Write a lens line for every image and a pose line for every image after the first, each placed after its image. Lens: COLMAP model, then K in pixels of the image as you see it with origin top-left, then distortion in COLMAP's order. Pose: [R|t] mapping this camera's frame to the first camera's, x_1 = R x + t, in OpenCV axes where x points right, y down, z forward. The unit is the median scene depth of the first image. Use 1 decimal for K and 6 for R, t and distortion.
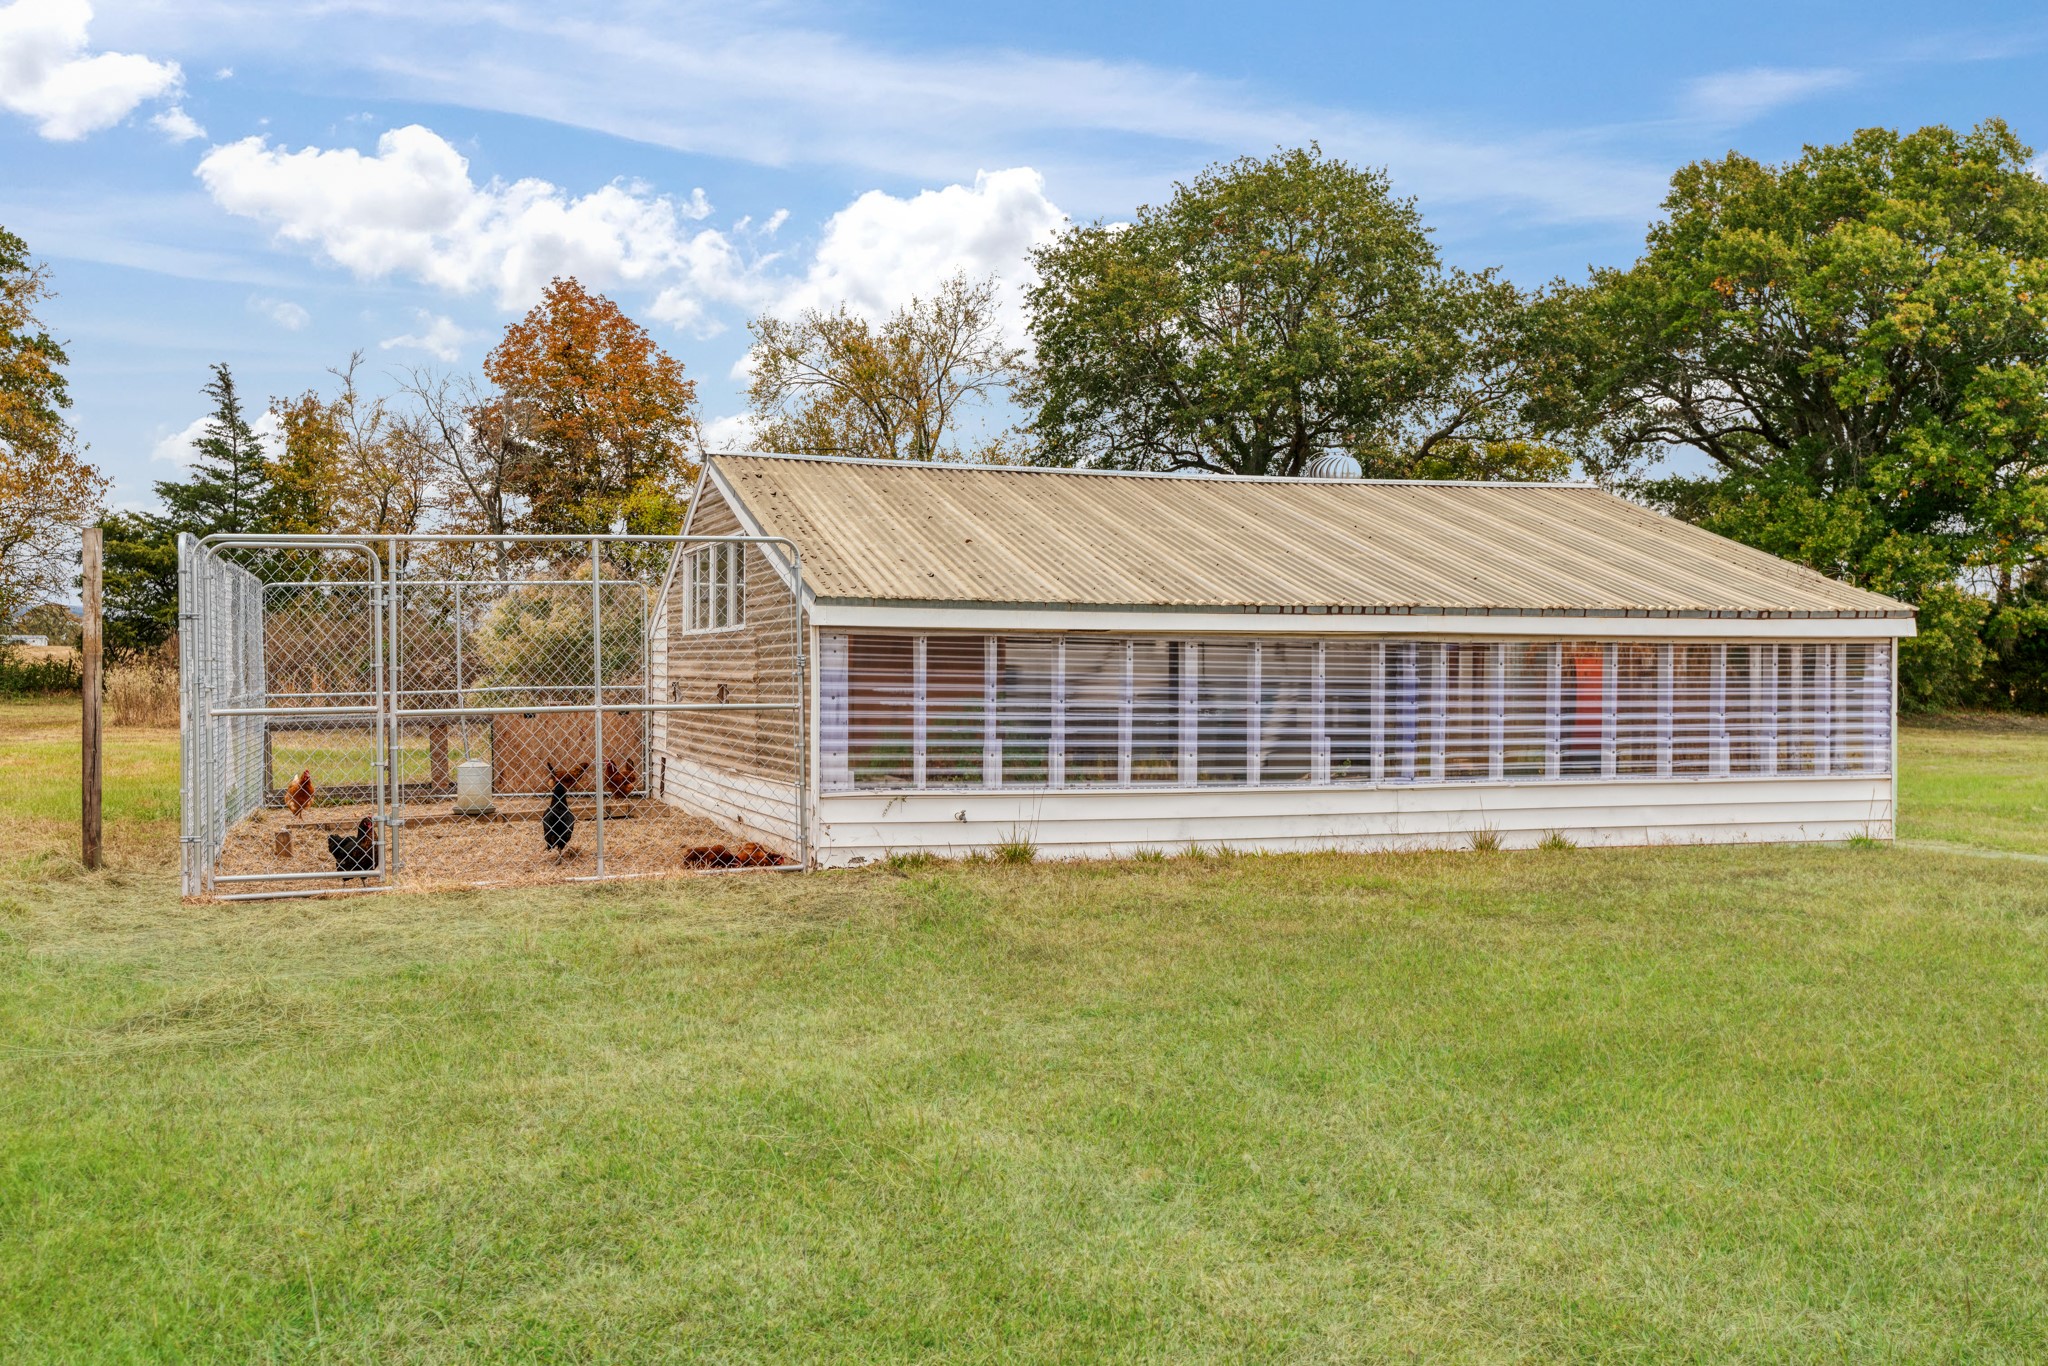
lens RADIAL K [[1890.3, 0, 1022.1], [0, 1890.3, 684.3], [0, 0, 1]] dist [-0.005434, 0.000000]
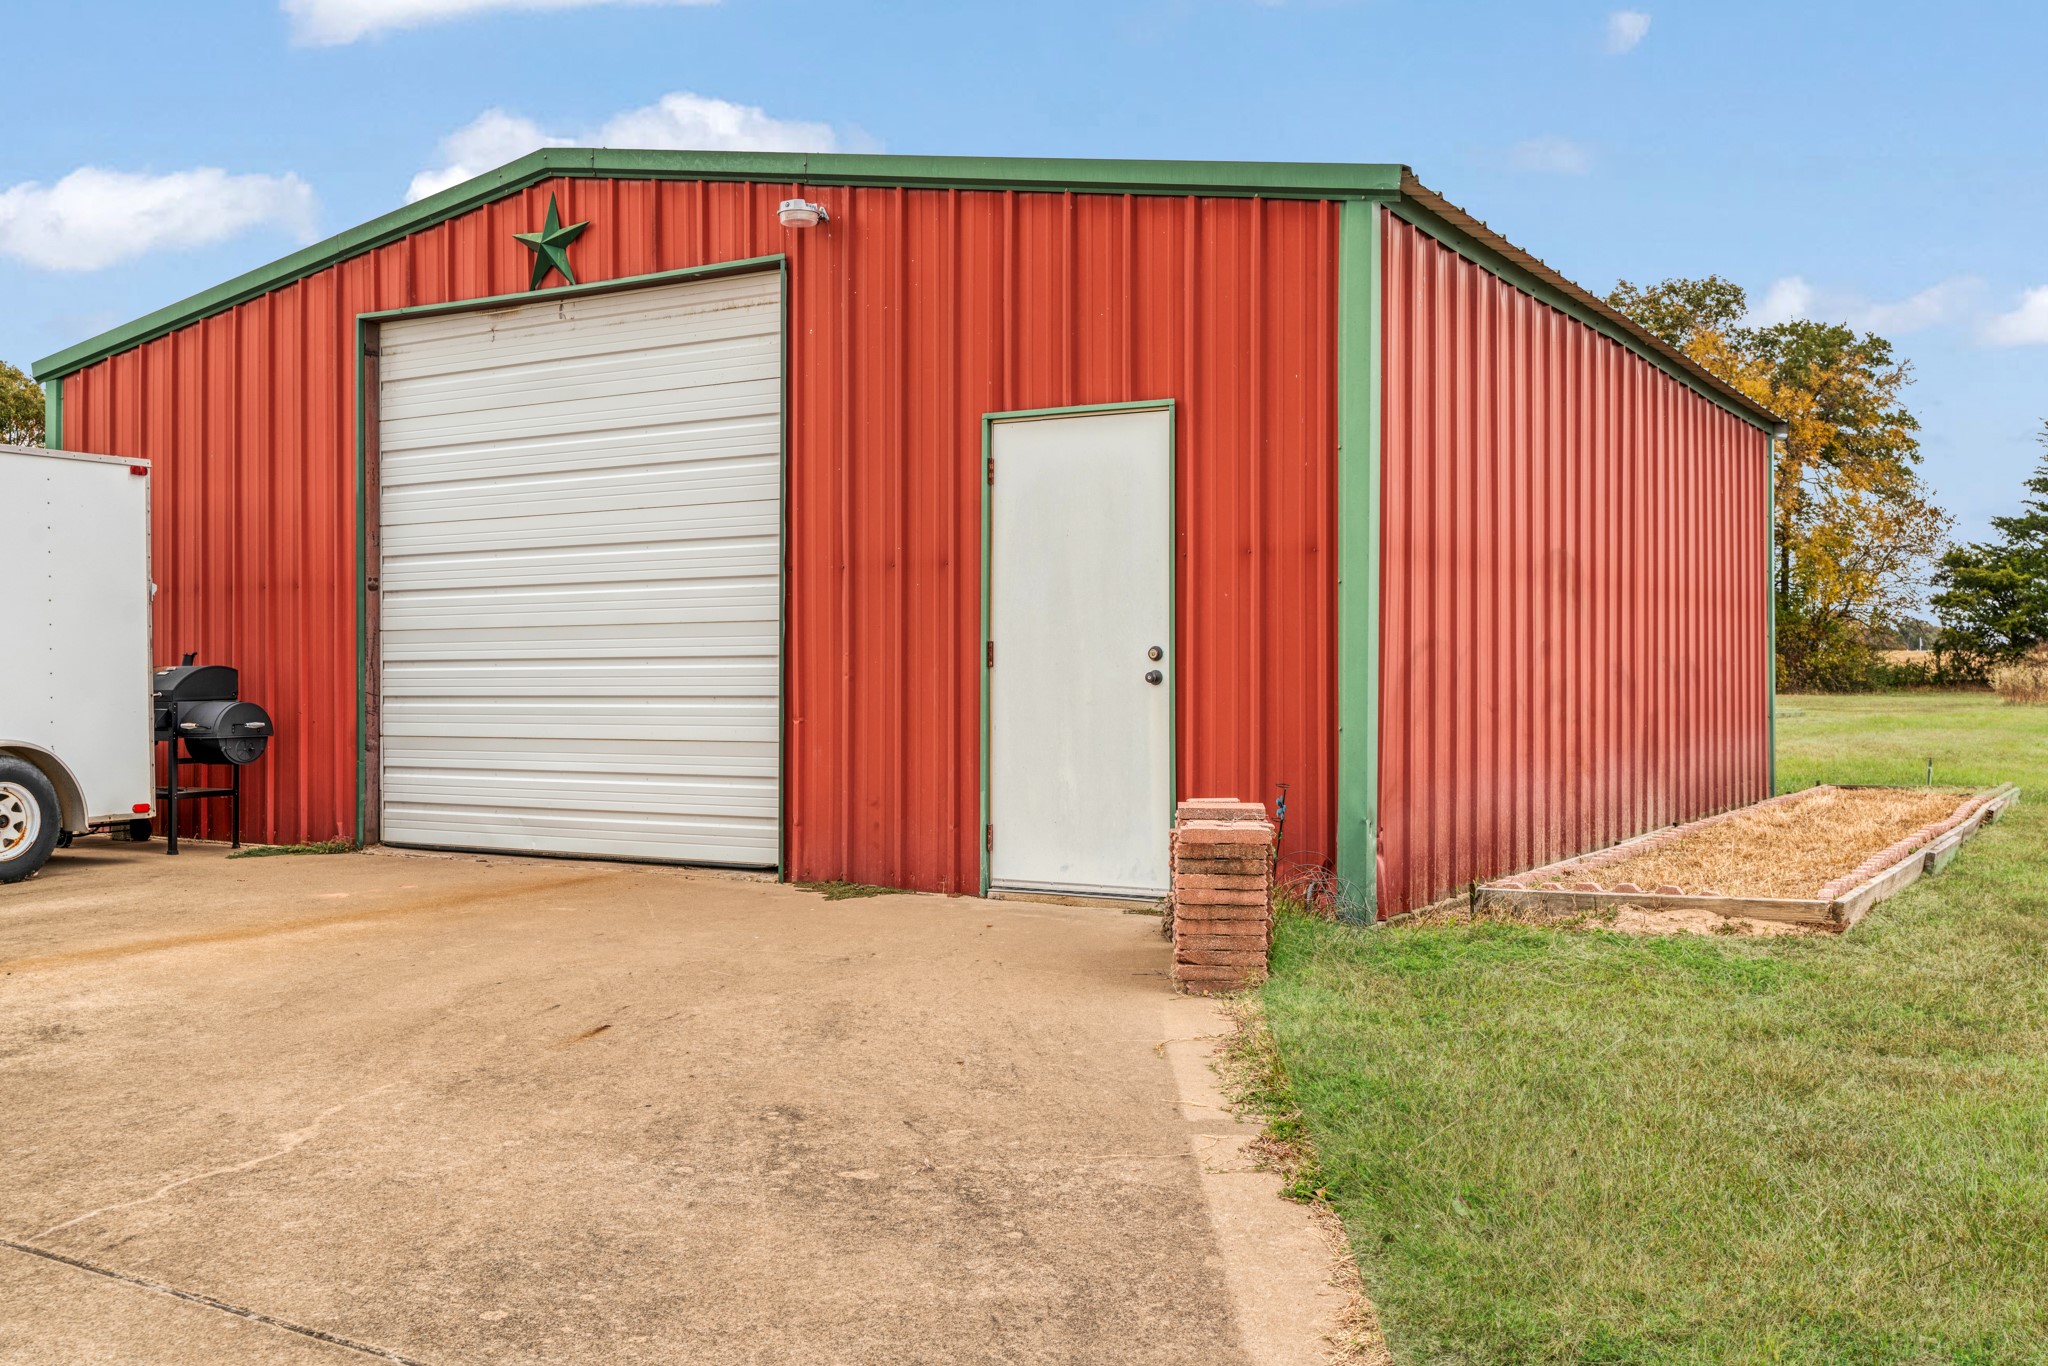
lens RADIAL K [[1890.3, 0, 1021.6], [0, 1890.3, 682.1], [0, 0, 1]] dist [-0.005434, 0.000000]
pose [[0.639252, -0.009843, -0.768934, 0.084594], [0.008169, 0.999949, -0.006009, 0.002919], [0.768954, -0.002440, 0.639300, -0.281770]]
